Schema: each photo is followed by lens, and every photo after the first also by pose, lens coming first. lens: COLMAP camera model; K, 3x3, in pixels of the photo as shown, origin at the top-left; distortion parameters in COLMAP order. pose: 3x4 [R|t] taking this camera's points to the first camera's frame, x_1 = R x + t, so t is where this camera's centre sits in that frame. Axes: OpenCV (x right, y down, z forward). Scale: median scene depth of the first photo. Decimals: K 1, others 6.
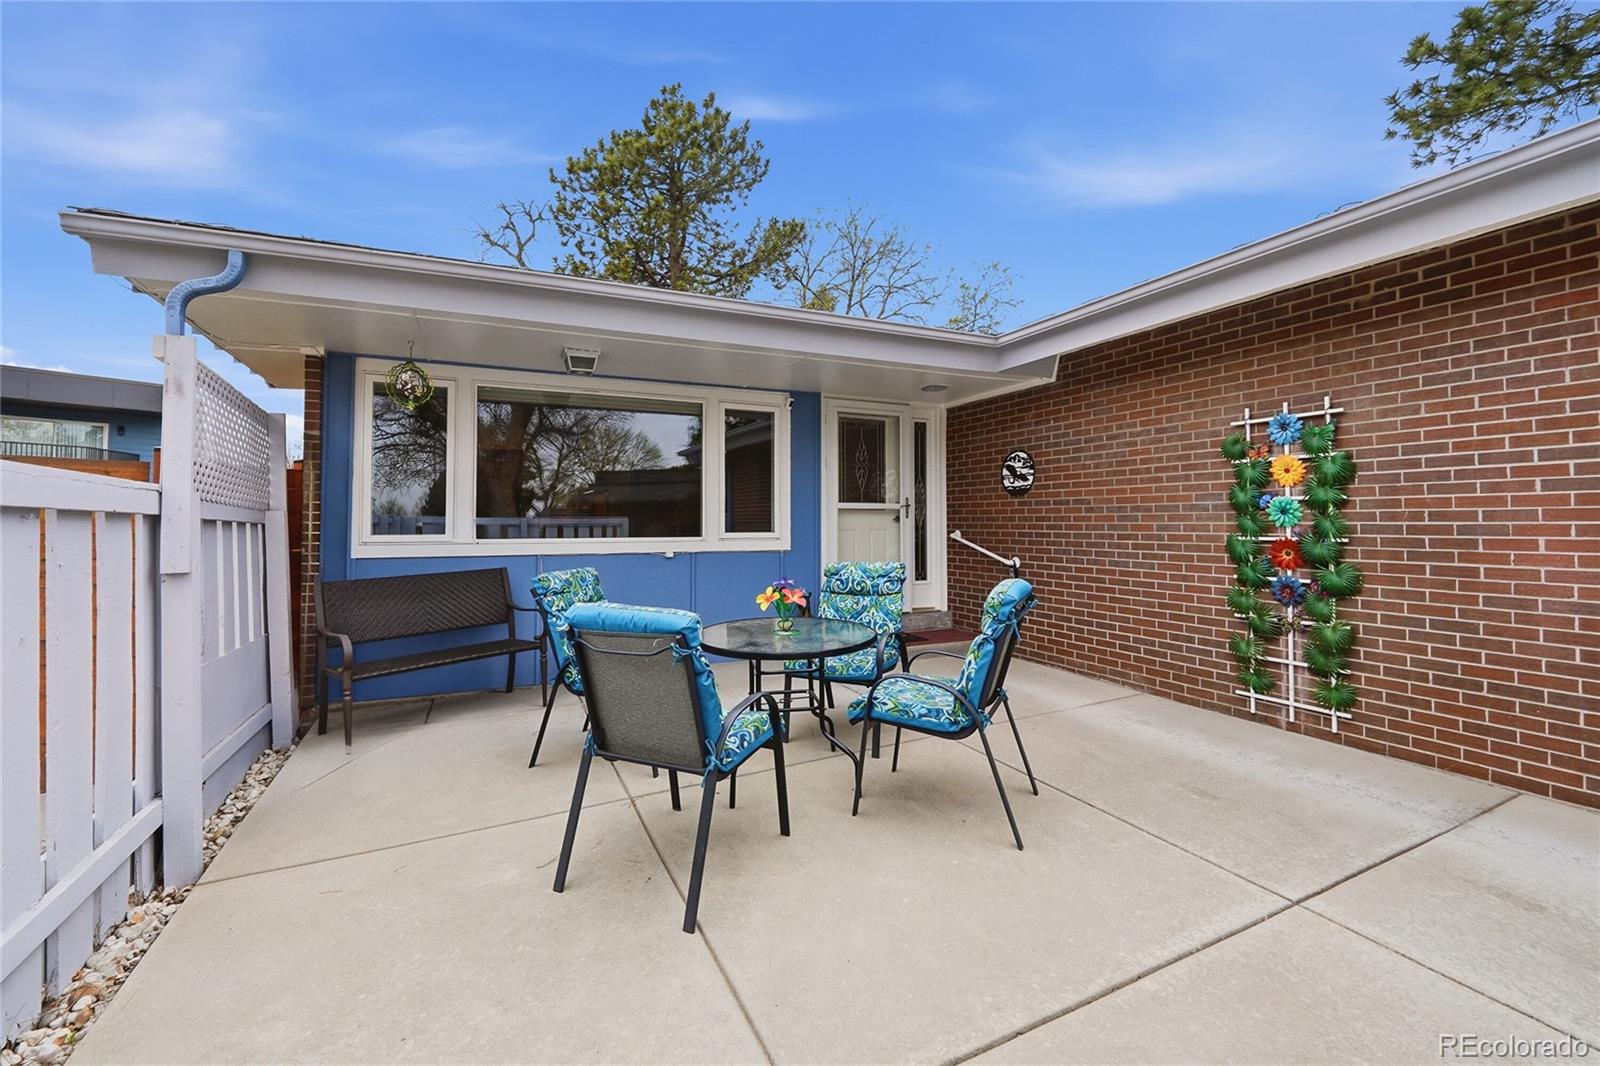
lens RADIAL K [[651.6, 0, 805.2], [0, 651.6, 518.7], [0, 0, 1]] dist [-0.007490, -0.001440]
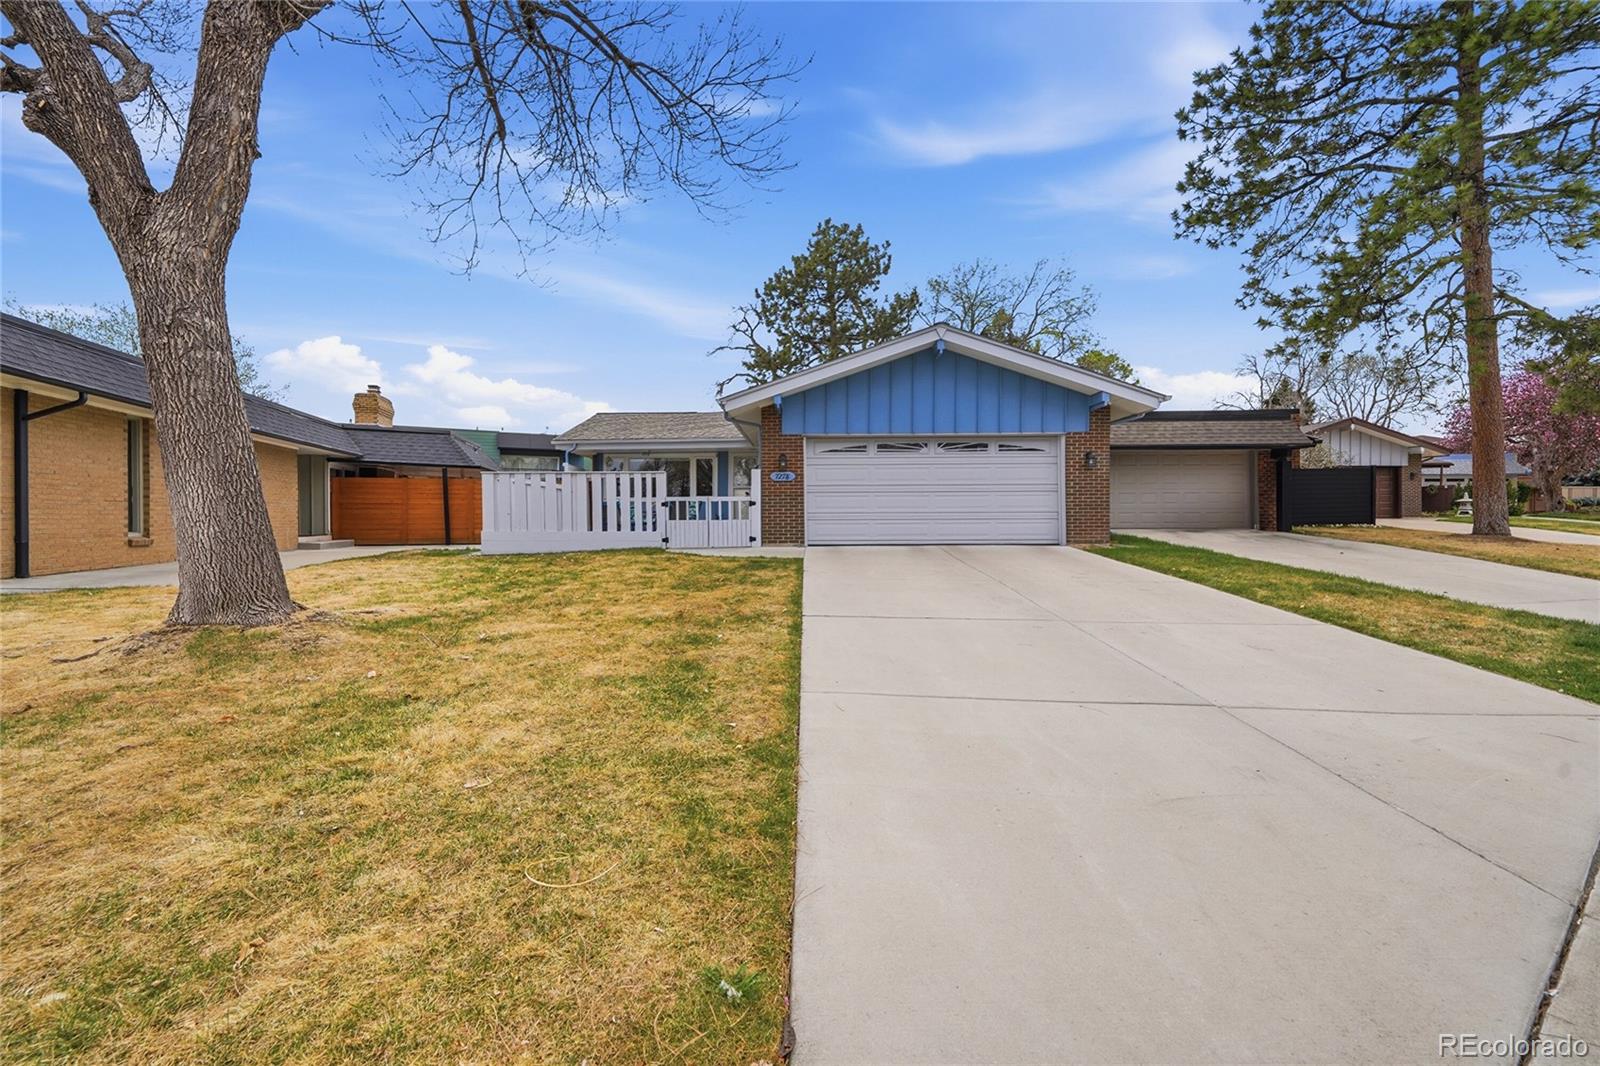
lens RADIAL K [[651.6, 0, 797.4], [0, 651.6, 534.8], [0, 0, 1]] dist [-0.007490, -0.001440]
pose [[0.891607, 0.011394, -0.452666, 0.420798], [0.000781, 0.999643, 0.026701, 0.029303], [0.452809, -0.024161, 0.891280, -0.397626]]
